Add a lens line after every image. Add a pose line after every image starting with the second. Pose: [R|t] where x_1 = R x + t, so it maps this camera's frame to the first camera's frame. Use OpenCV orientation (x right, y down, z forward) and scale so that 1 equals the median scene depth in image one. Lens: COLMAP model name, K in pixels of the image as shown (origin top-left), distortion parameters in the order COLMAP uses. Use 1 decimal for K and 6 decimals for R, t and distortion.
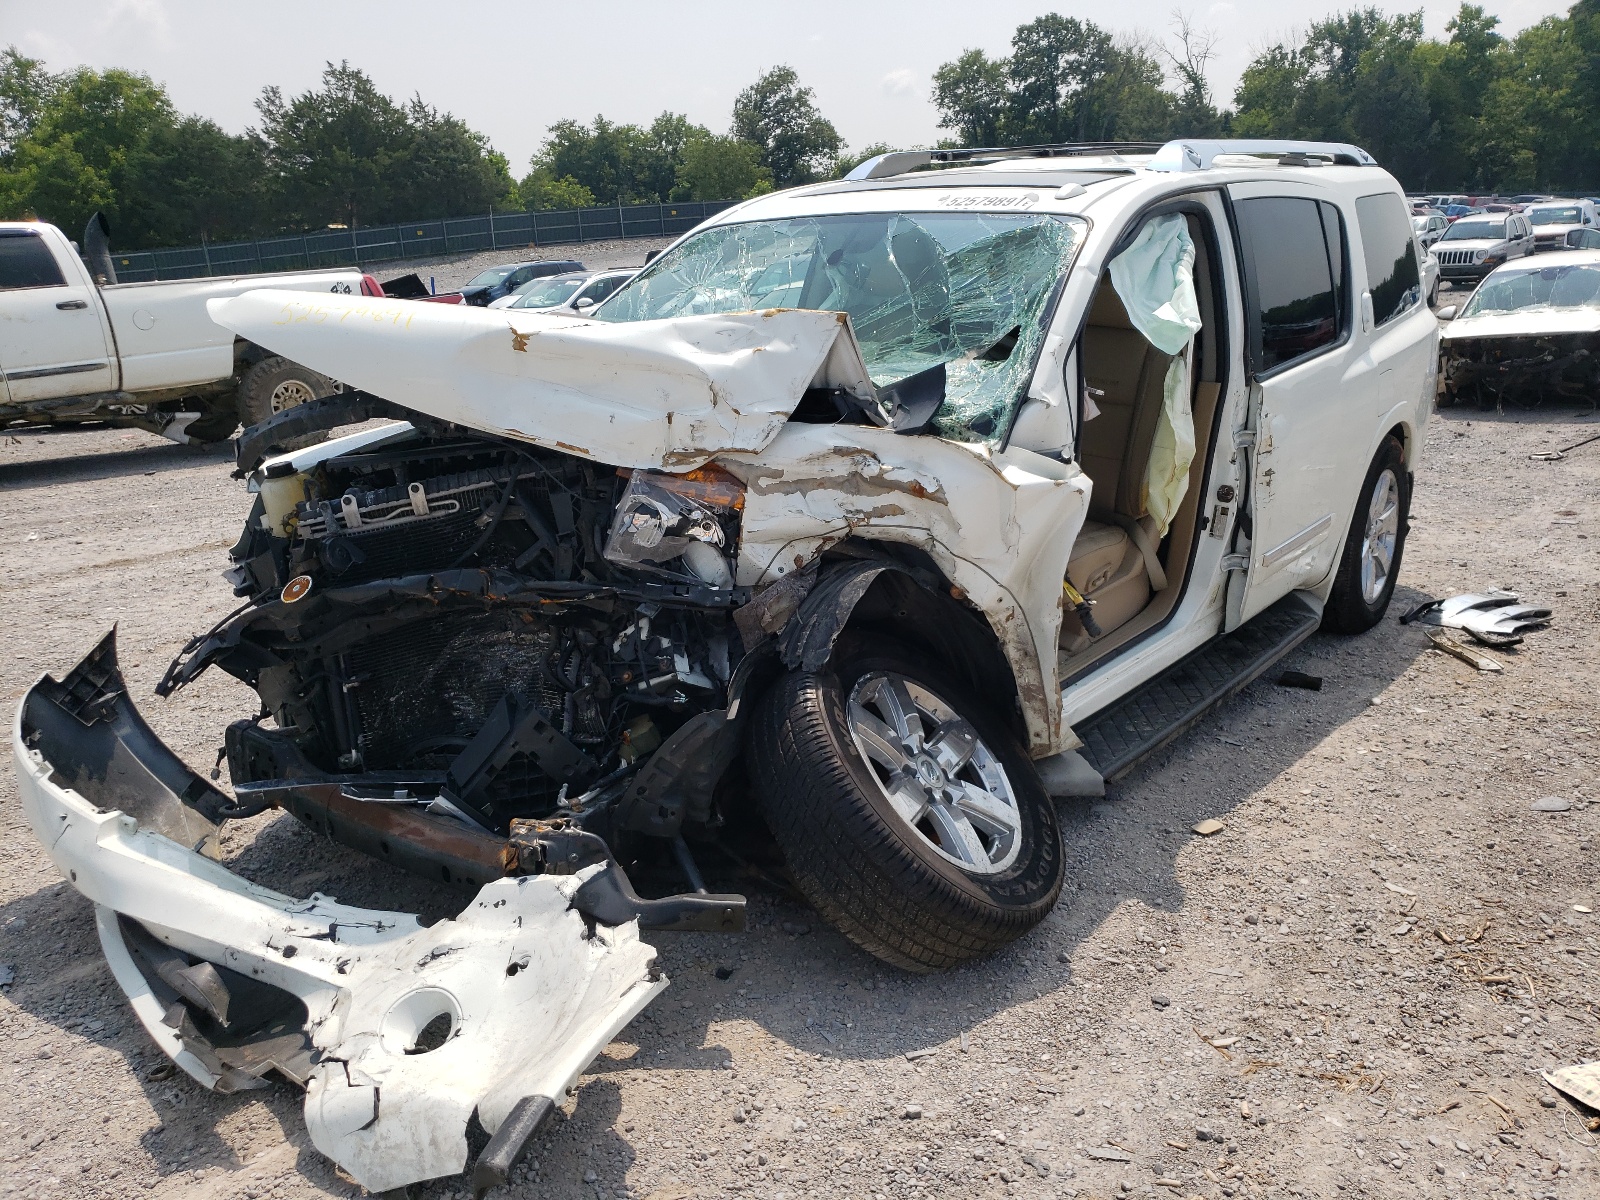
lens RADIAL K [[1219.6, 0, 800.0], [0, 1219.6, 600.0], [0, 0, 1]] dist [0.027537, -0.001891]
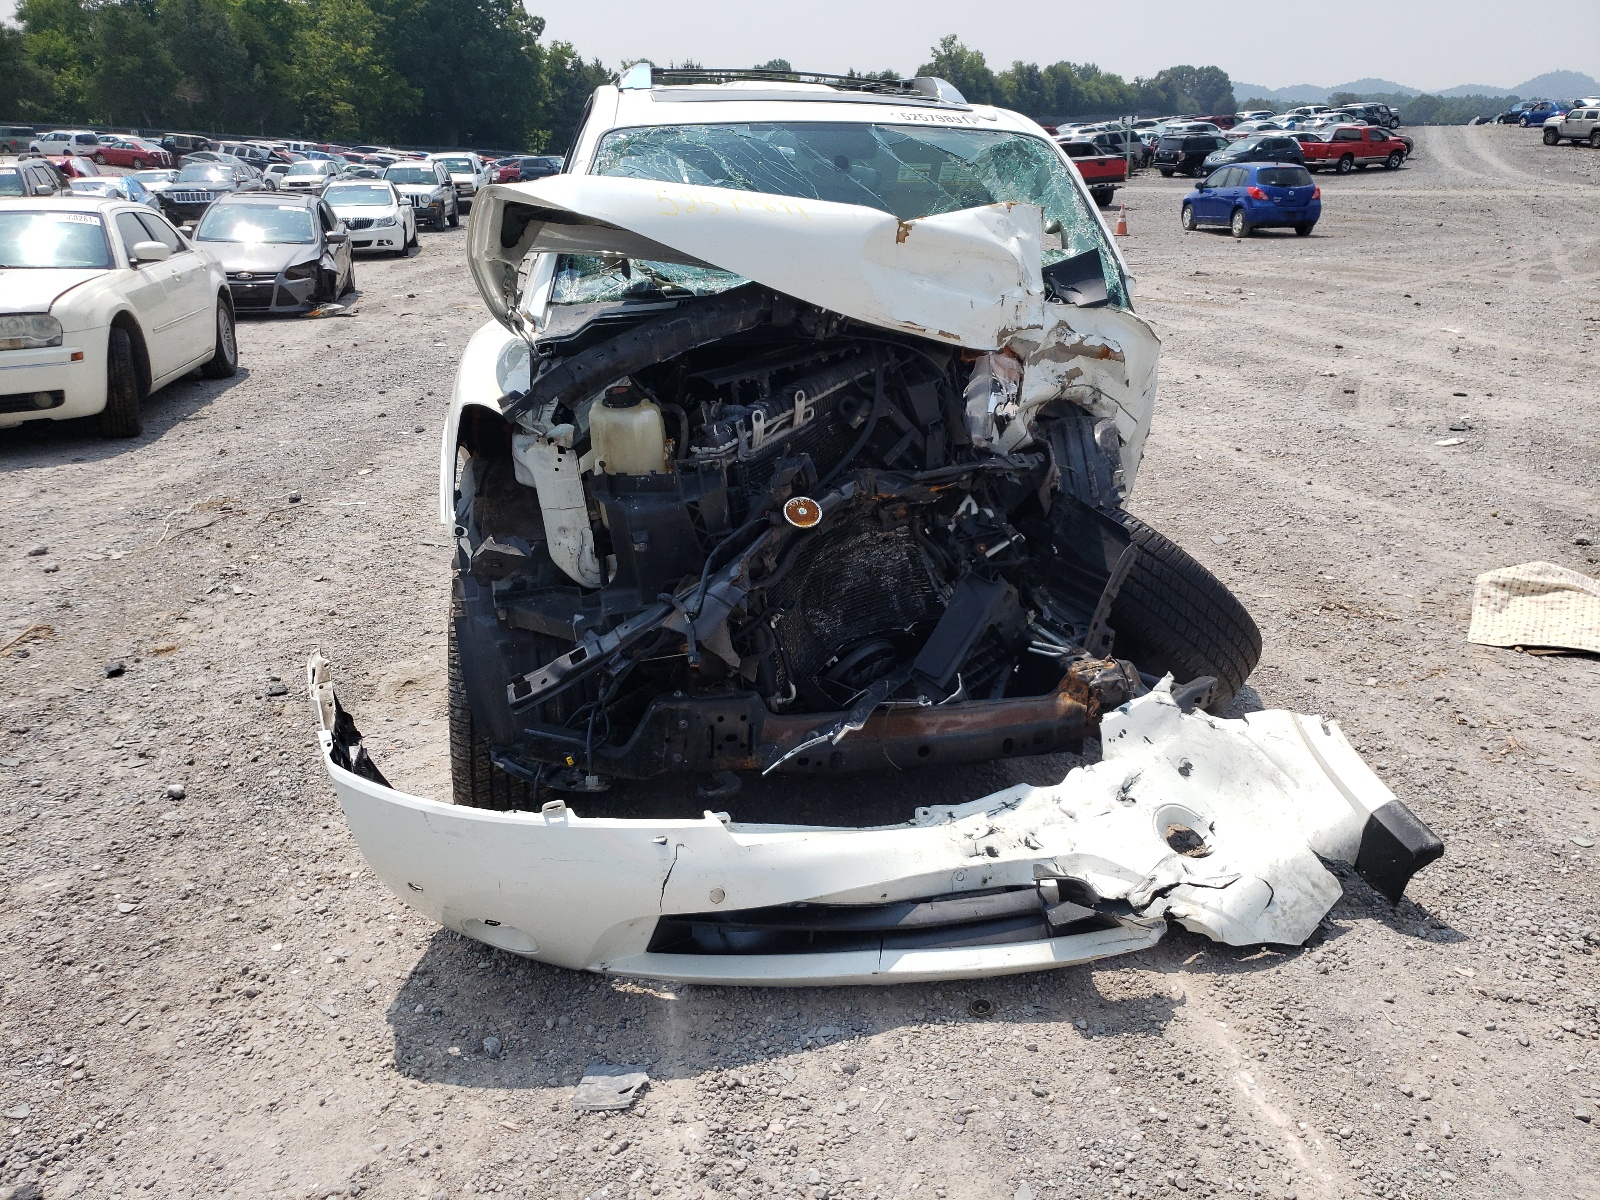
lens RADIAL K [[1237.1, 0, 800.0], [0, 1237.1, 600.0], [0, 0, 1]] dist [0.078906, -0.063634]
pose [[0.666574, -0.216408, 0.713335, -1.058637], [0.192121, 0.974479, 0.116105, -0.051070], [-0.720256, 0.059654, 0.691139, 0.362595]]
